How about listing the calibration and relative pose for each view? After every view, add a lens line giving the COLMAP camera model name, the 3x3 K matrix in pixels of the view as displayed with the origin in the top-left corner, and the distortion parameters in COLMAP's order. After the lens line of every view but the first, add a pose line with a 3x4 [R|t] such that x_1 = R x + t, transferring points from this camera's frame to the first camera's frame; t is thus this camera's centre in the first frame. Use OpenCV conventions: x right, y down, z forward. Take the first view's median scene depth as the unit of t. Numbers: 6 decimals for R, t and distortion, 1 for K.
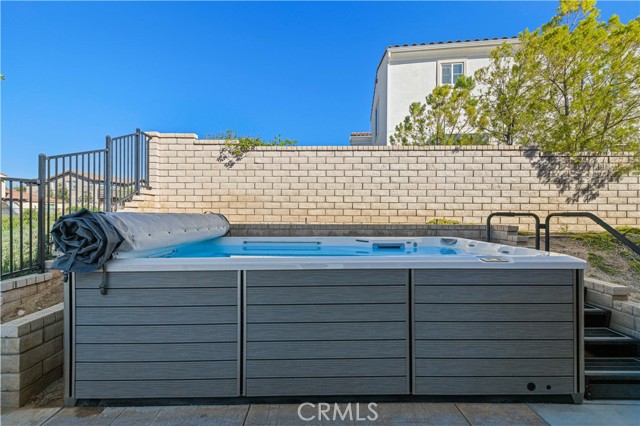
lens RADIAL K [[270.3, 0, 316.7], [0, 270.3, 212.9], [0, 0, 1]] dist [0.001991, 0.000447]
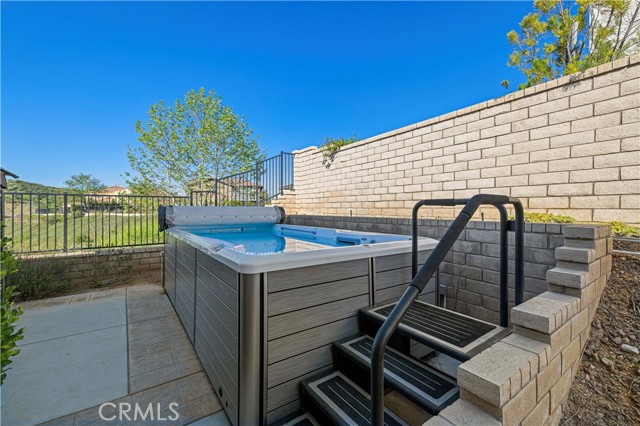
lens RADIAL K [[270.3, 0, 316.7], [0, 270.3, 212.9], [0, 0, 1]] dist [0.001991, 0.000447]
pose [[0.568879, 0.008707, -0.822375, 0.655373], [0.004768, 0.999892, 0.013884, 0.011976], [0.822407, -0.011819, 0.568777, 0.280789]]
